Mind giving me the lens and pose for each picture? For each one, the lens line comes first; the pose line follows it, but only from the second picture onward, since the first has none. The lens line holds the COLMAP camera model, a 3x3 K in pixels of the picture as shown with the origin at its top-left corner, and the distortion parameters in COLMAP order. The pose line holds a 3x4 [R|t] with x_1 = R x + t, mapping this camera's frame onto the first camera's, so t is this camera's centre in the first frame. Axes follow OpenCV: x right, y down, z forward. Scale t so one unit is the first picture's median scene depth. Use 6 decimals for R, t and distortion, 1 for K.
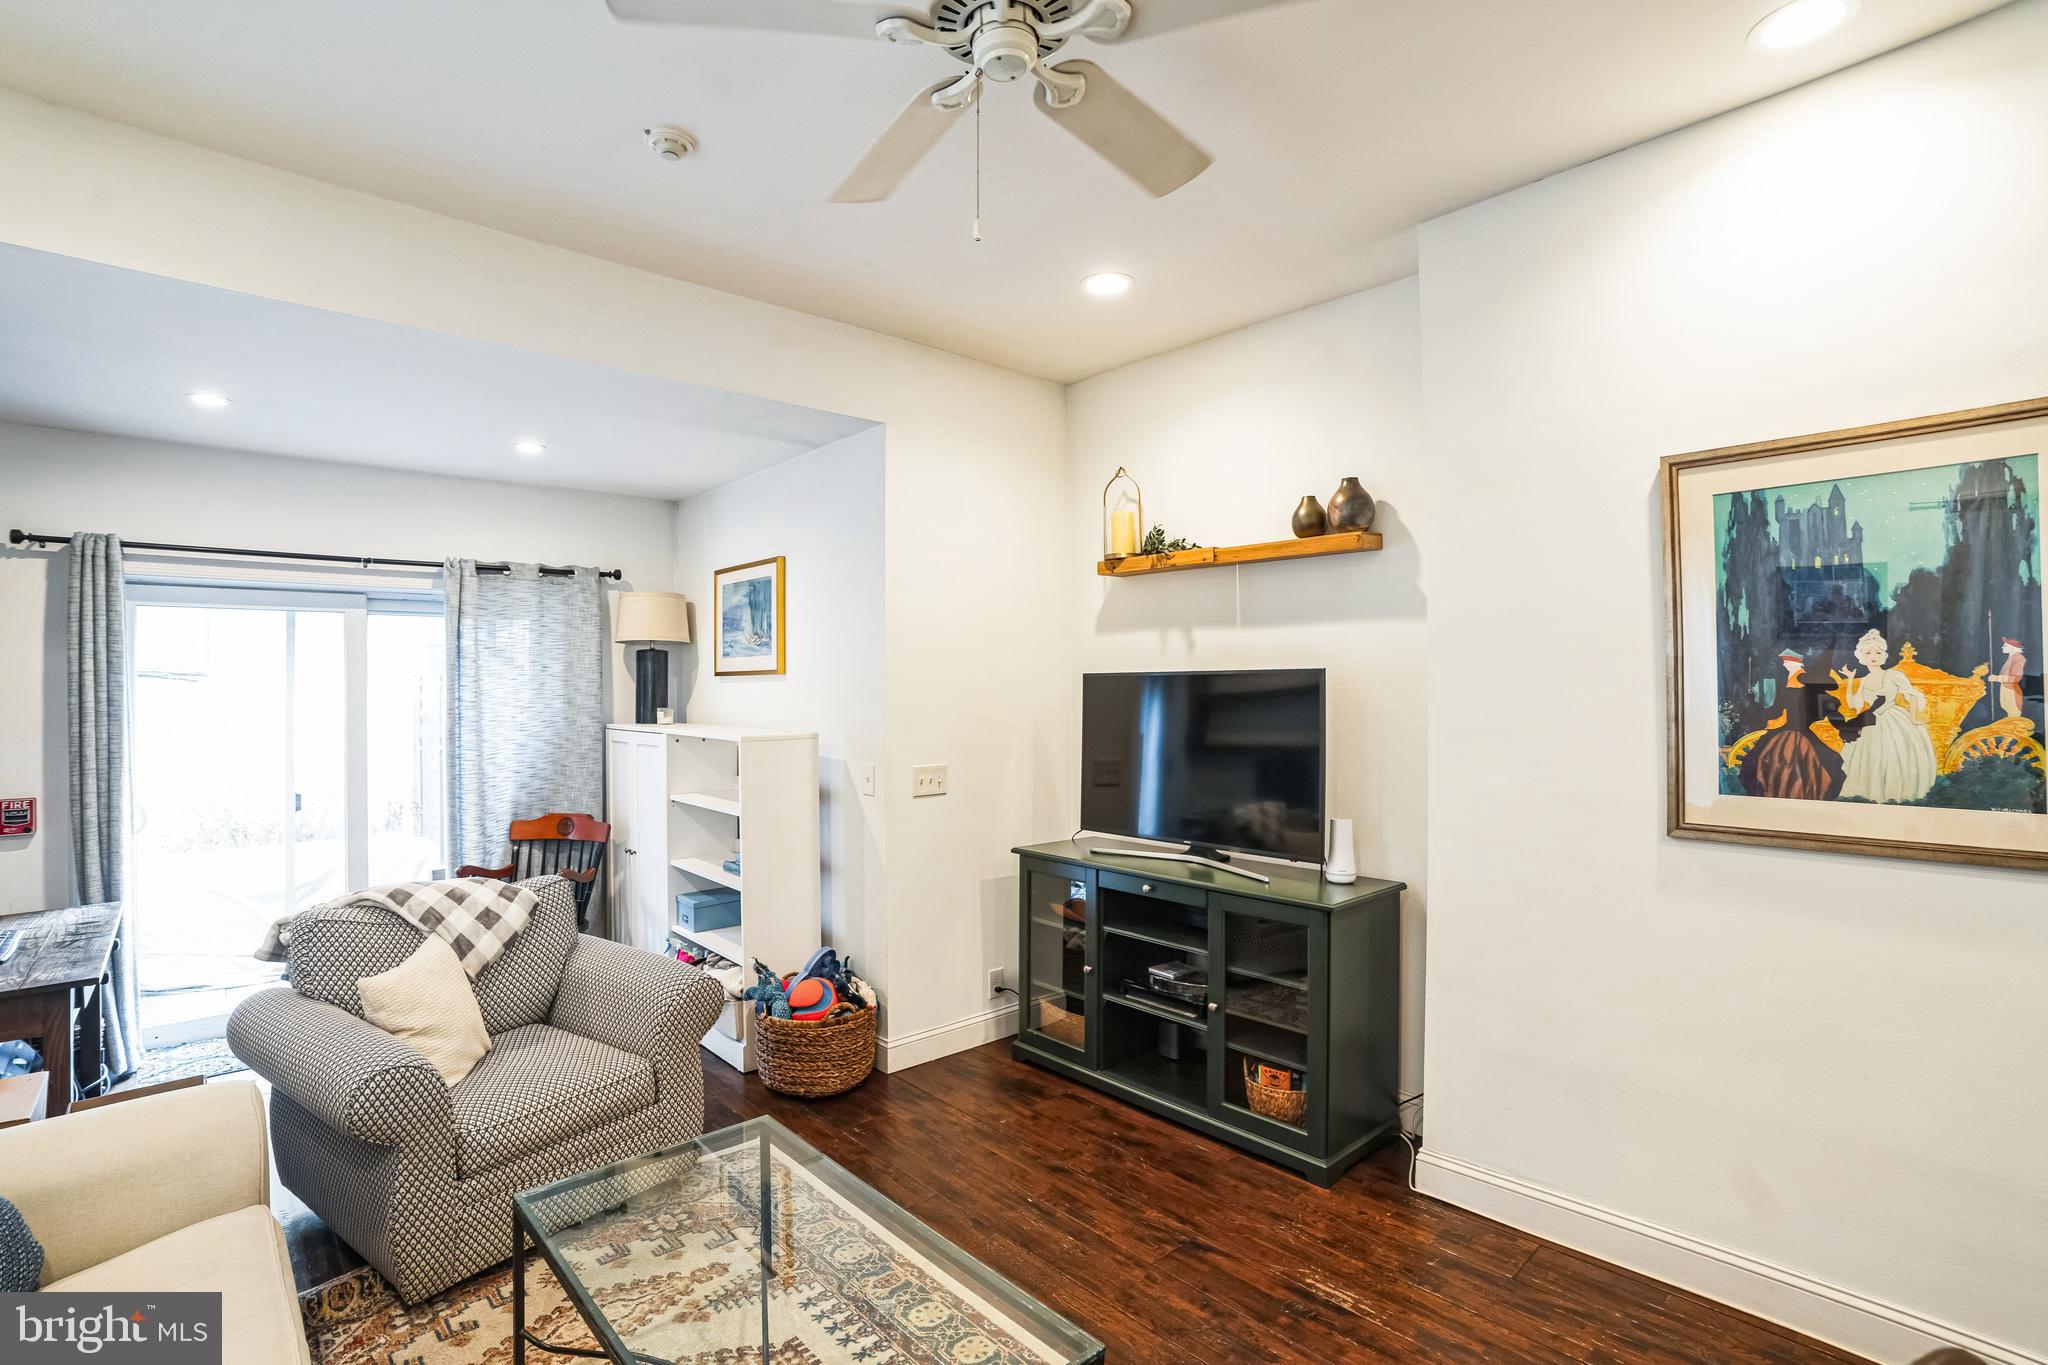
lens RADIAL K [[977.3, 0, 1005.3], [0, 977.3, 664.8], [0, 0, 1]] dist [-0.066799, 0.022137]
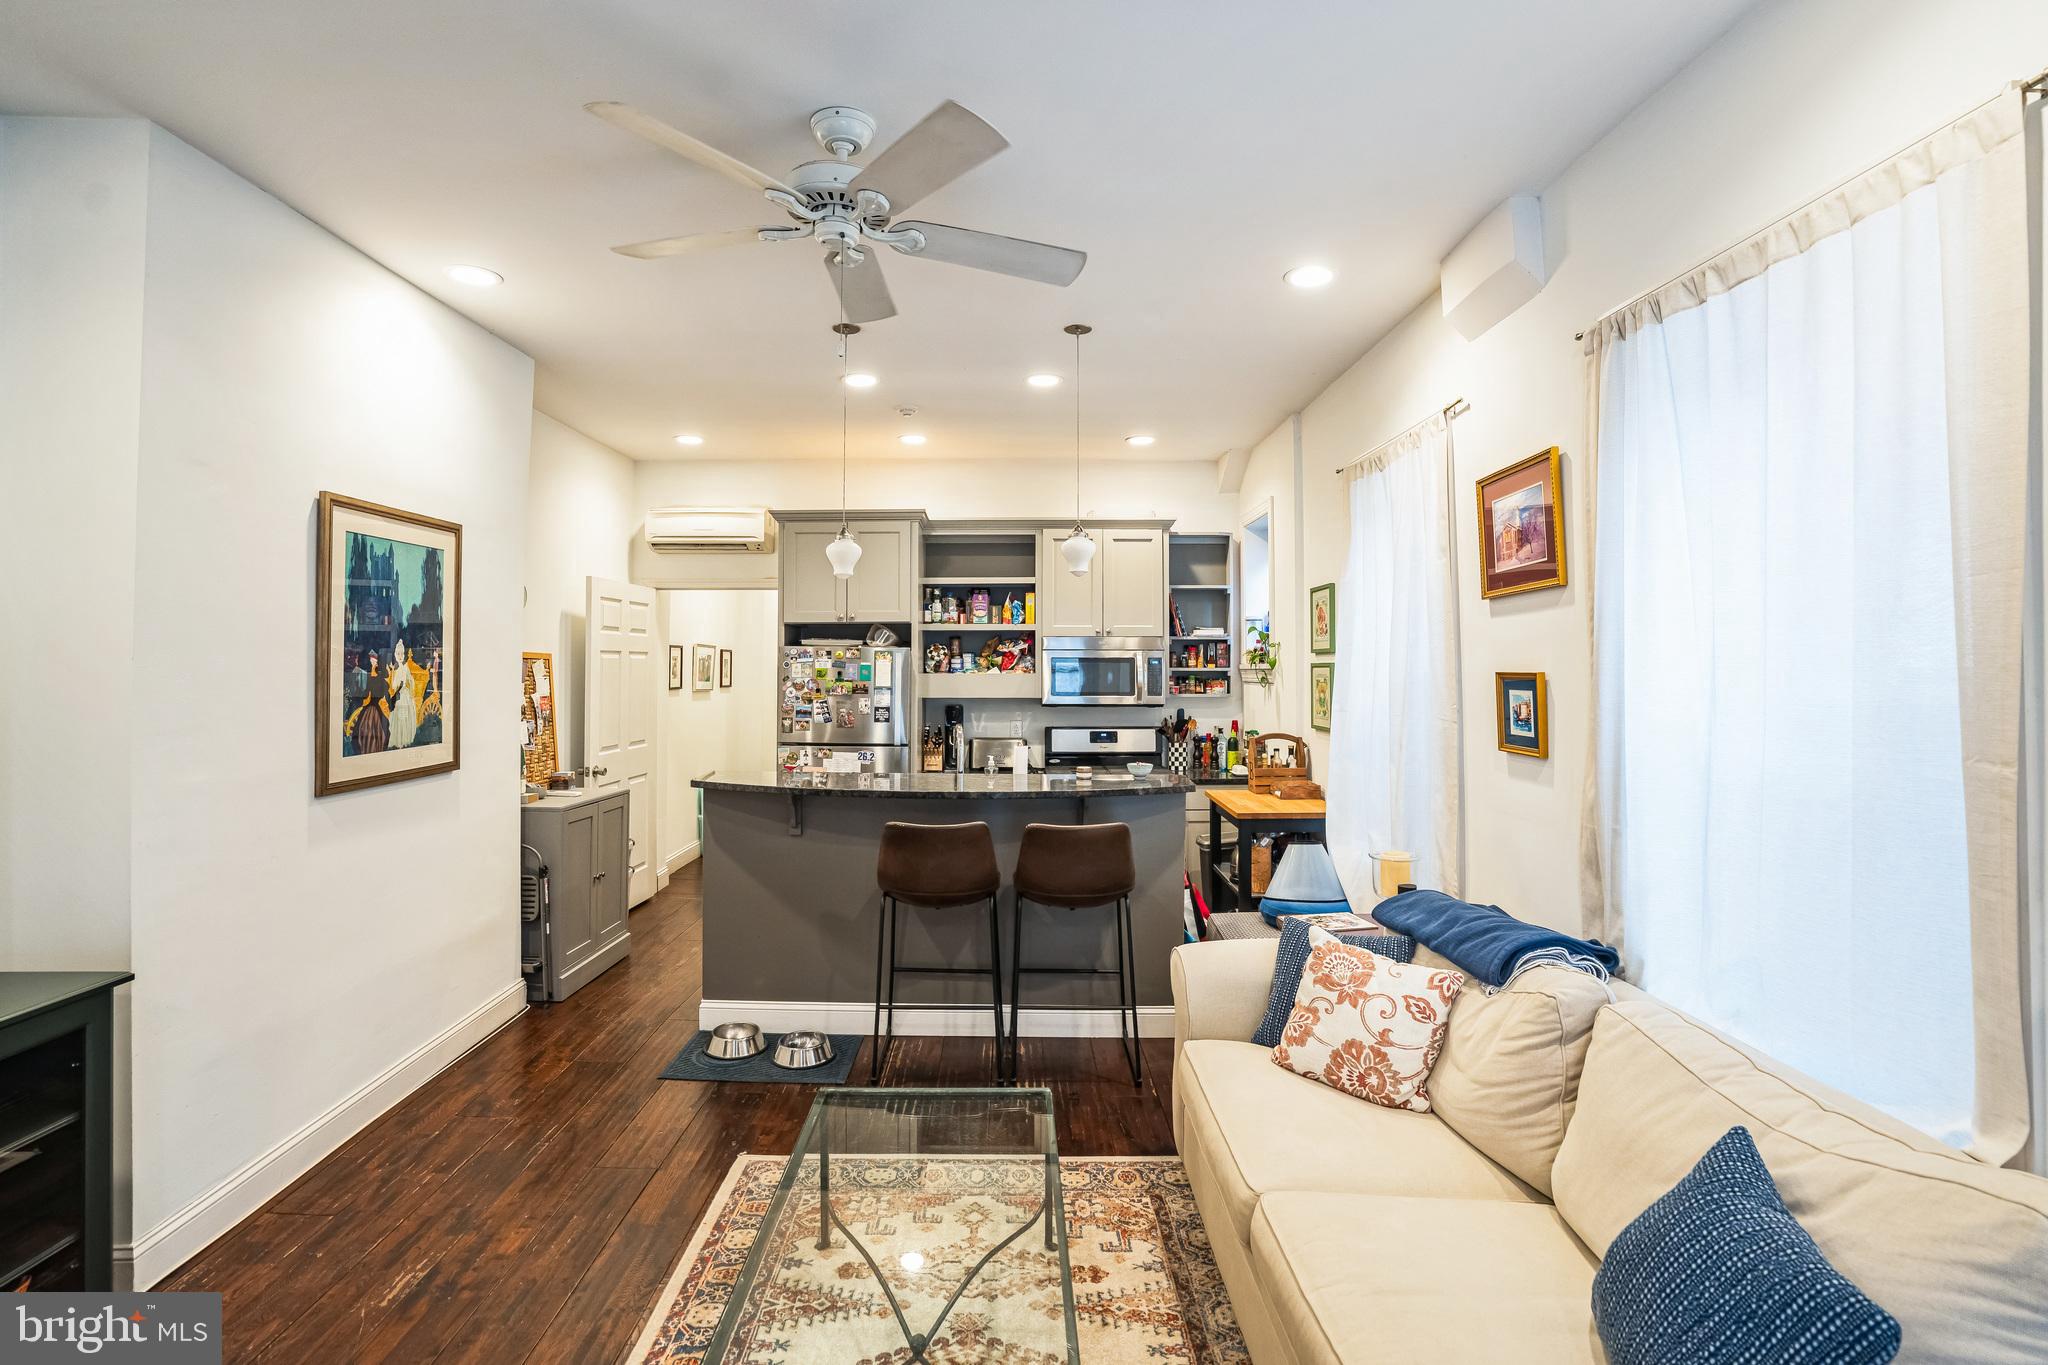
lens RADIAL K [[977.3, 0, 1027.2], [0, 977.3, 643.5], [0, 0, 1]] dist [-0.066799, 0.022137]
pose [[-0.765787, 0.018380, 0.642832, -0.644651], [-0.009992, 0.999131, -0.040470, 0.016873], [-0.643017, -0.037414, -0.764937, 1.088024]]
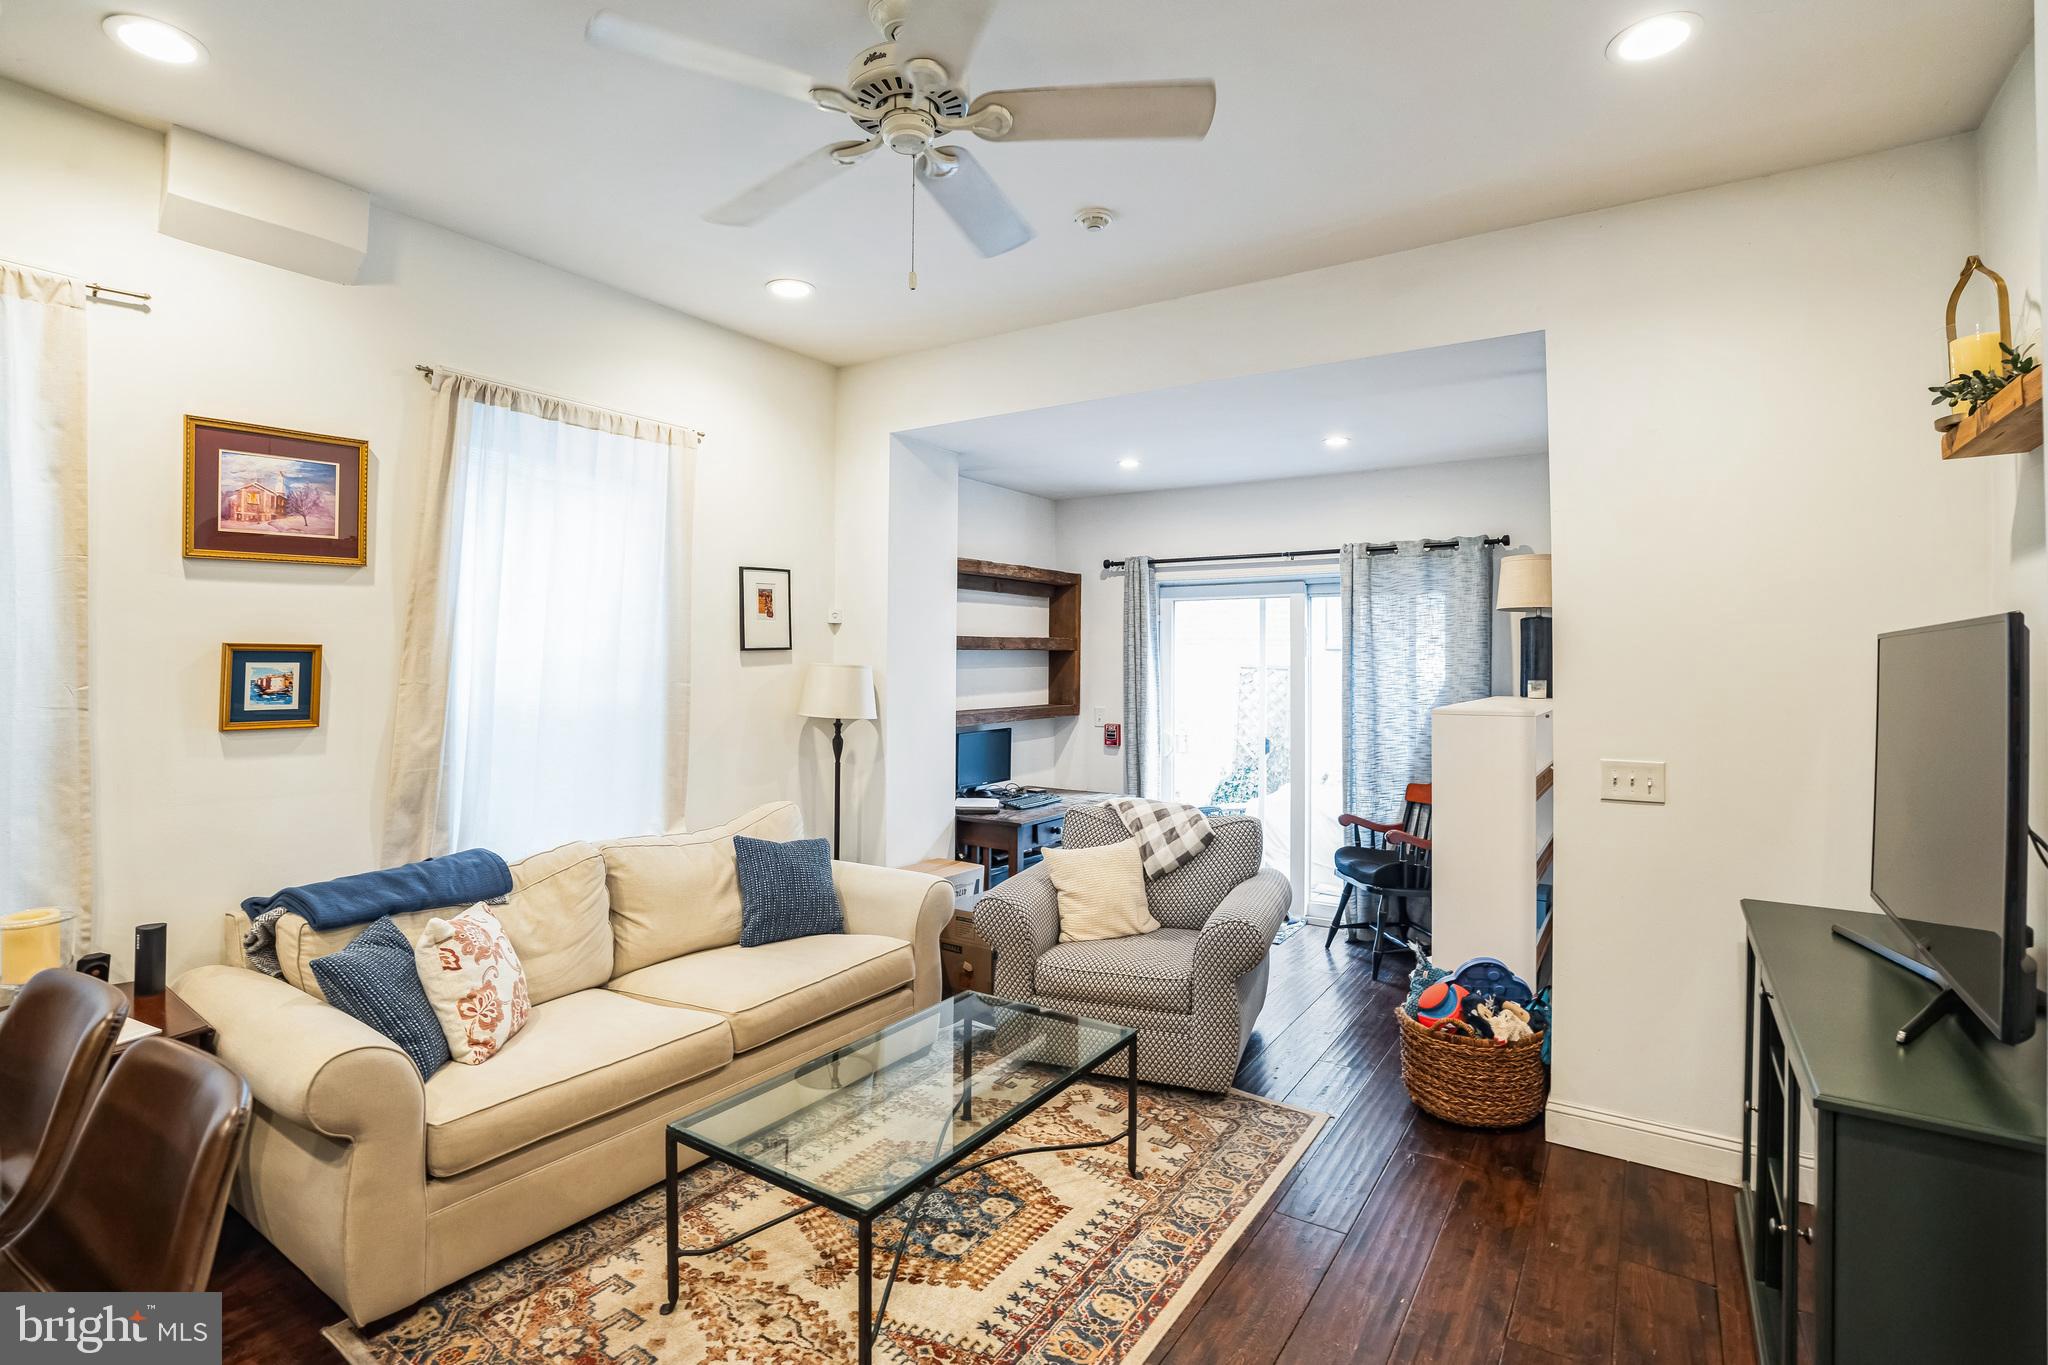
lens RADIAL K [[977.3, 0, 984.6], [0, 977.3, 628.9], [0, 0, 1]] dist [-0.066799, 0.022137]
pose [[0.242878, -0.023569, -0.969770, 0.683936], [0.011498, 0.999705, -0.021417, 0.014969], [0.969989, -0.005949, 0.243077, 0.461338]]
